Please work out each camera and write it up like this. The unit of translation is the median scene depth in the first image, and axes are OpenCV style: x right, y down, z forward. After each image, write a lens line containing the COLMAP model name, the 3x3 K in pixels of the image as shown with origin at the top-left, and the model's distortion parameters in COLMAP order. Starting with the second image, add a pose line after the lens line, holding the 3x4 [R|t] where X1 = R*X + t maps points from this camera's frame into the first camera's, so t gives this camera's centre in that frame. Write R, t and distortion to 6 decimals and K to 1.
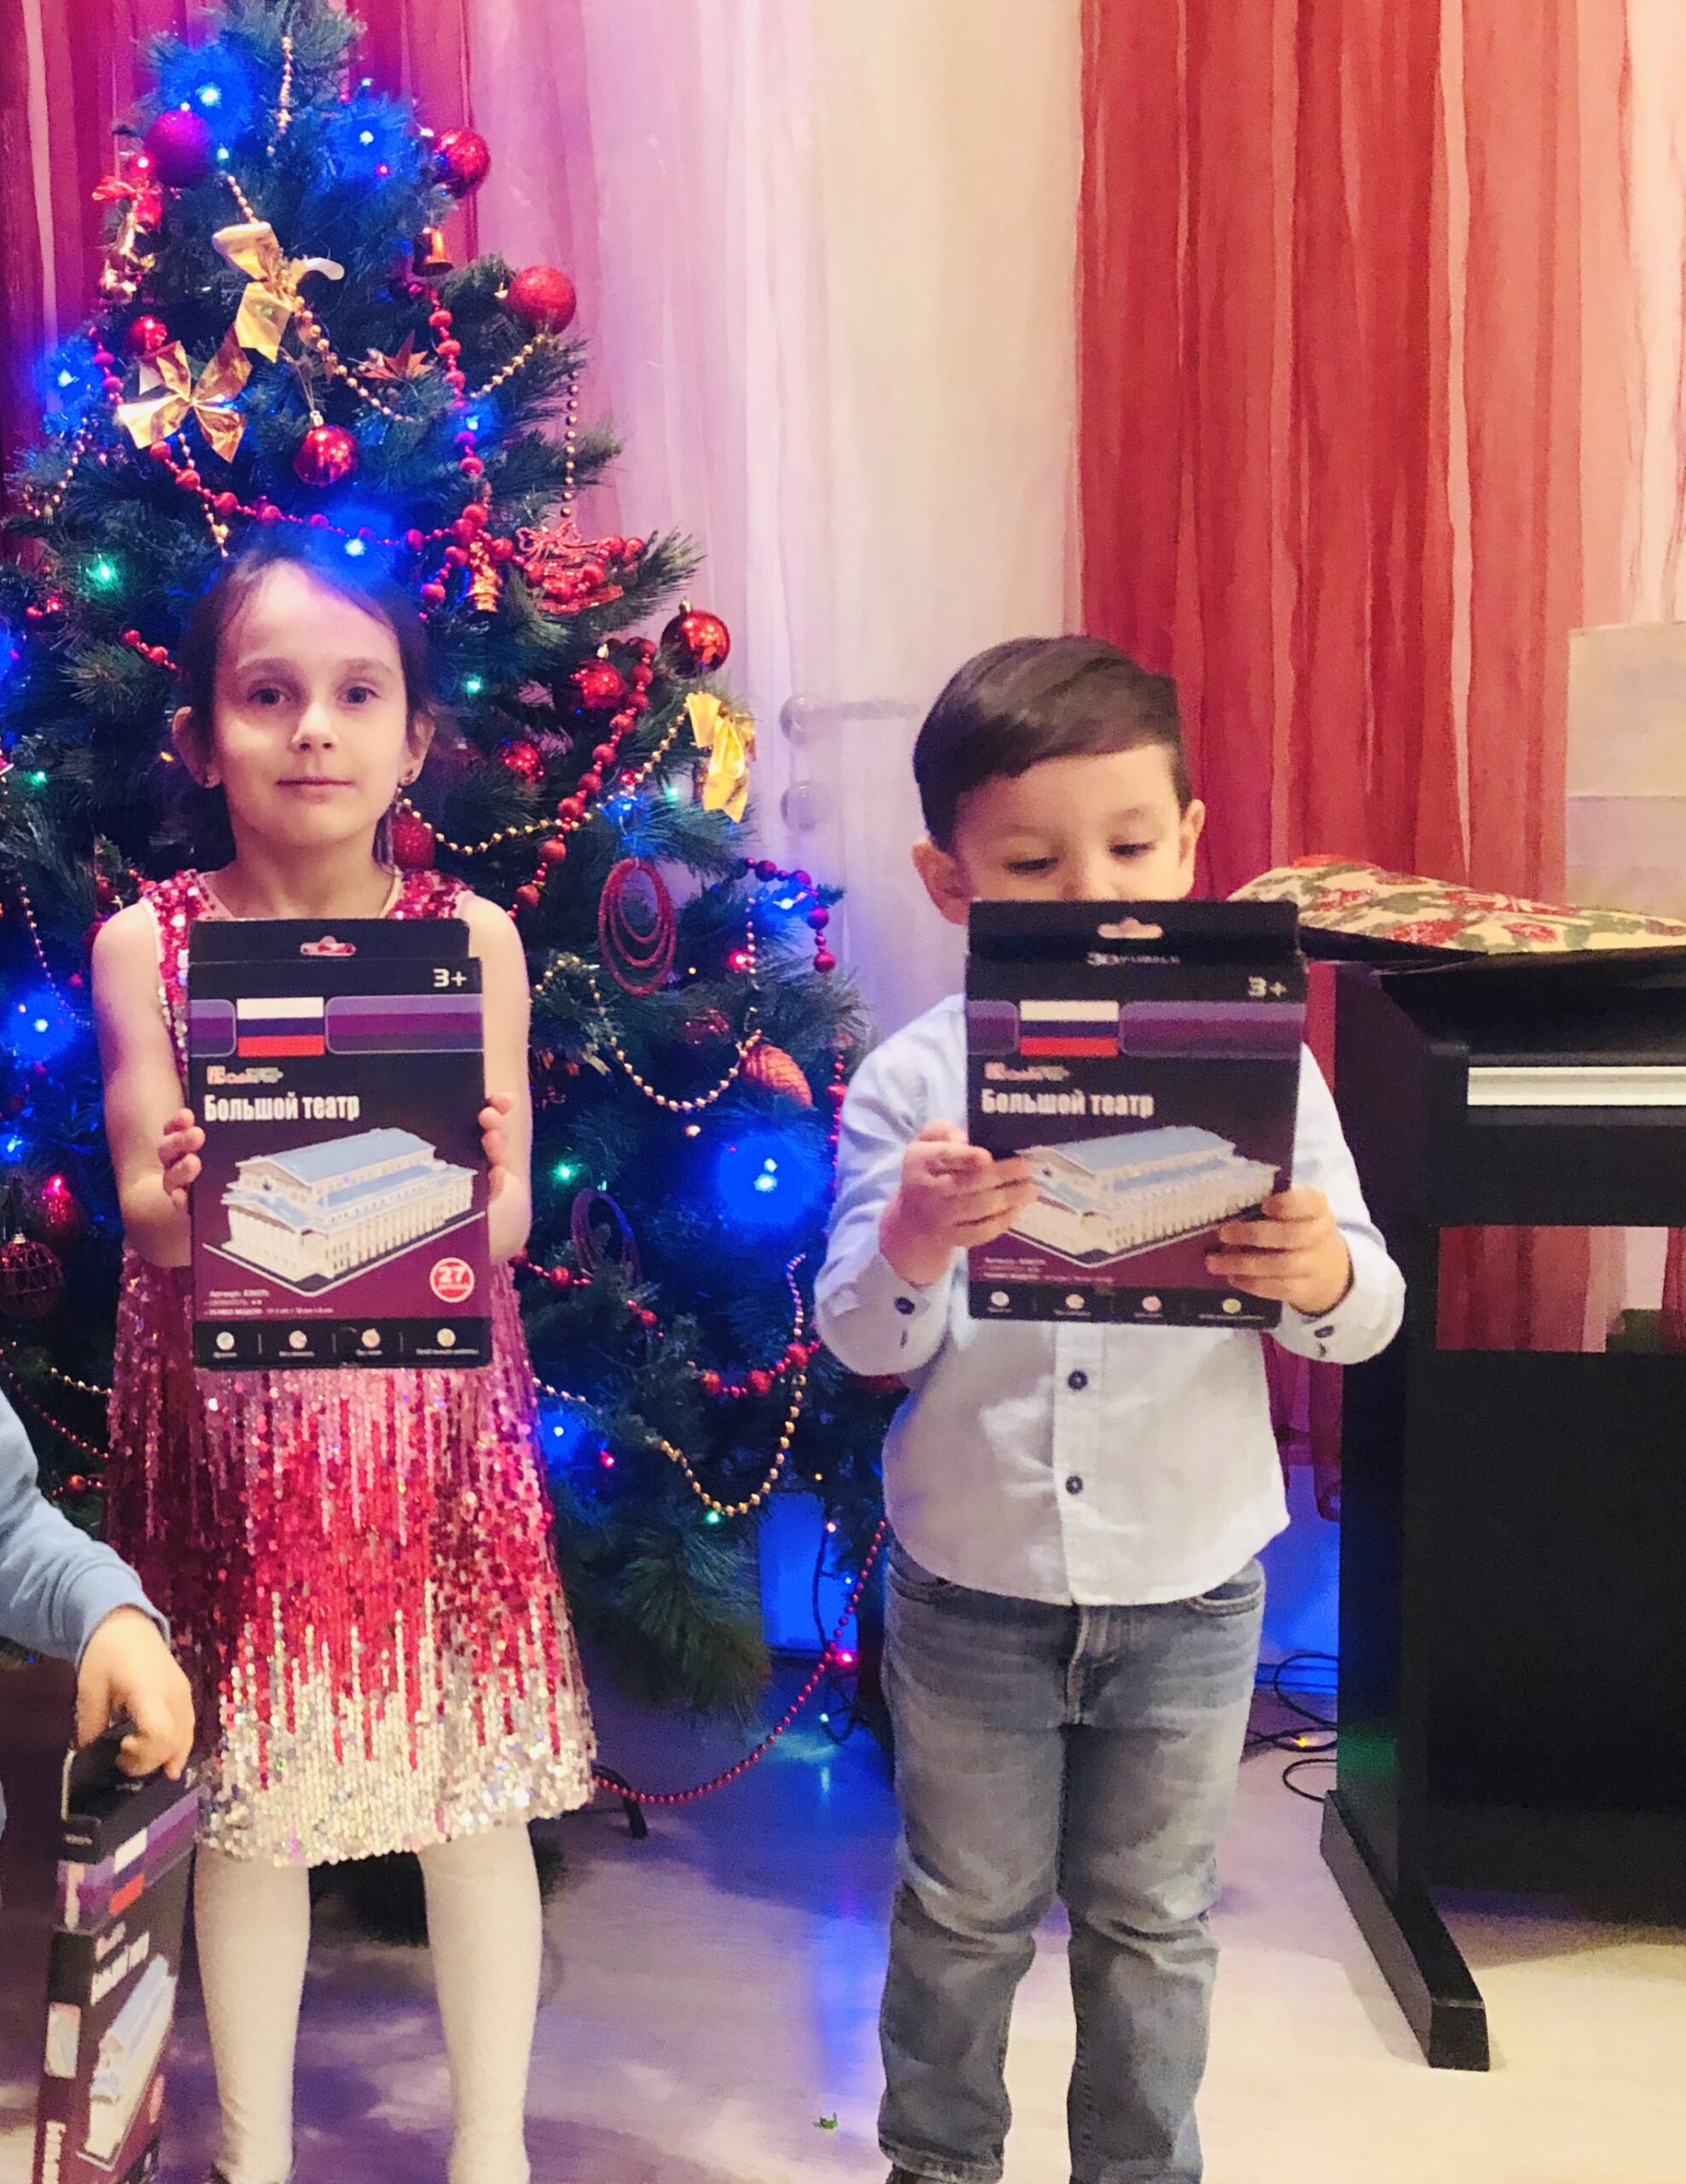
lens RADIAL K [[1869.5, 0, 851.3], [0, 1869.5, 1082.6], [0, 0, 1]] dist [0.112641, -0.040530]
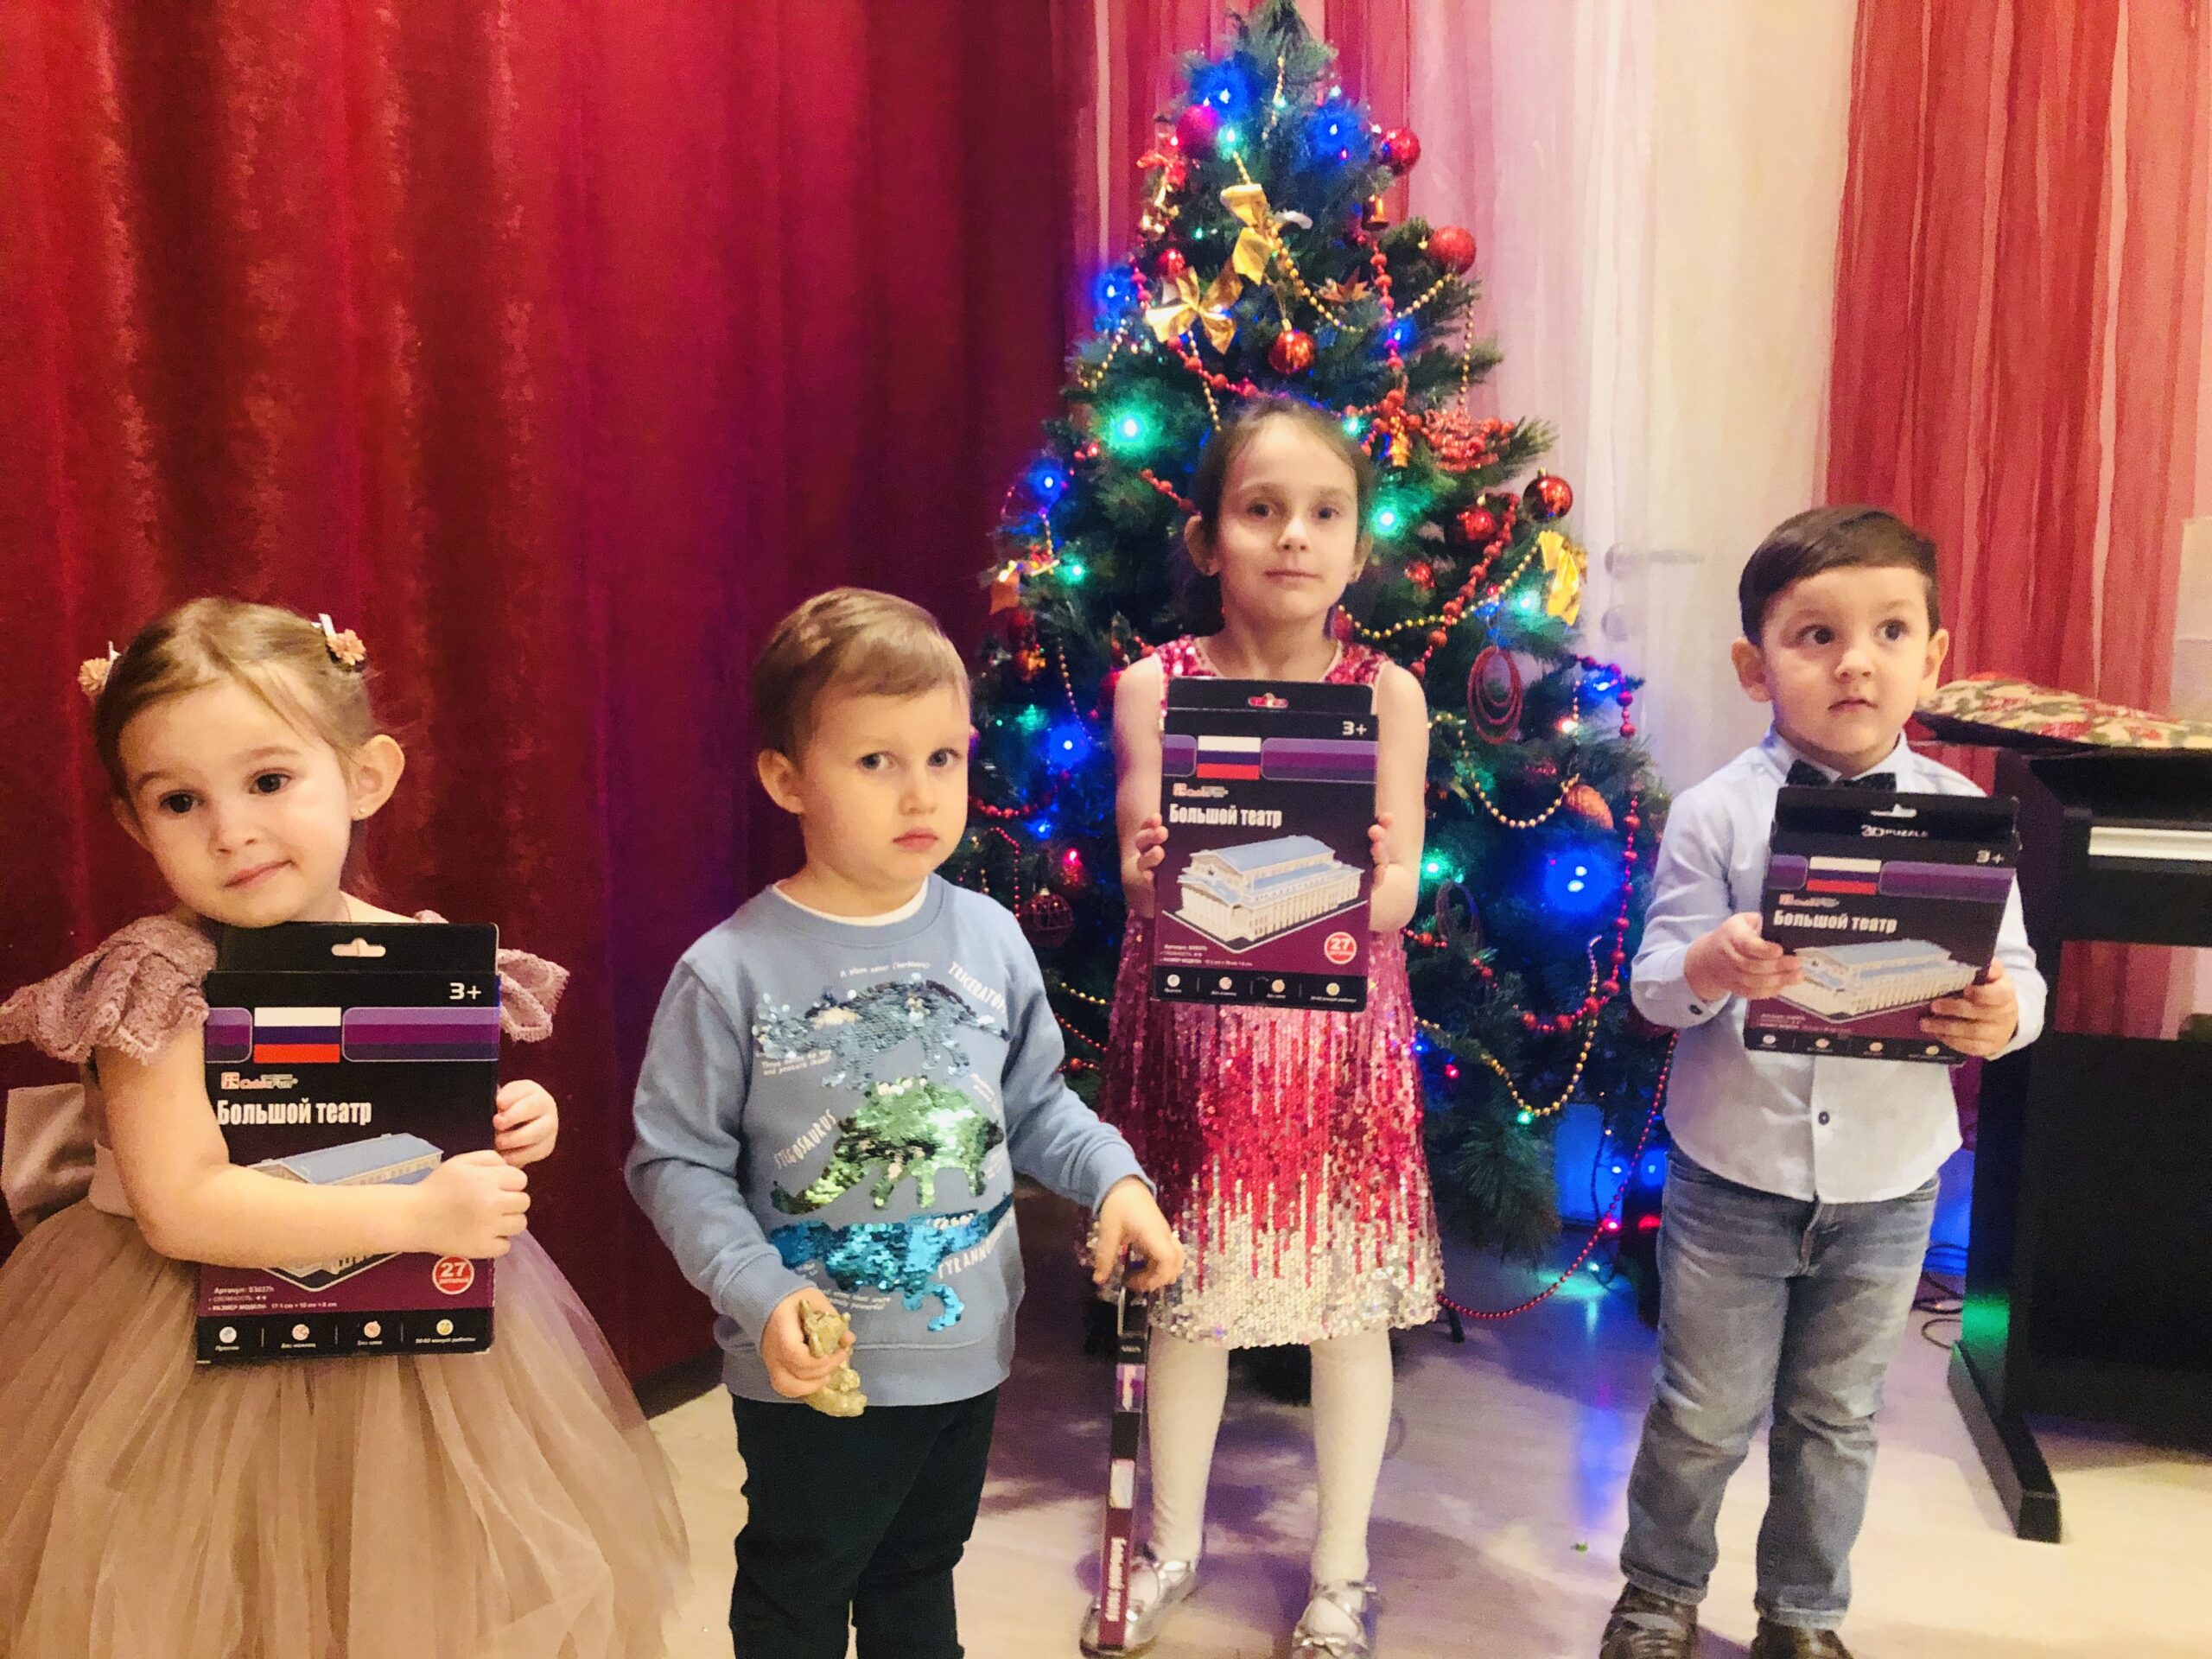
lens RADIAL K [[1817.7, 0, 1109.3], [0, 1817.7, 819.6], [0, 0, 1]] dist [-0.066969, 0.018114]
pose [[0.946452, 0.053041, -0.318458, 0.043871], [-0.050543, 0.998592, 0.016109, 0.000143], [0.318864, 0.000850, 0.947800, -0.337169]]
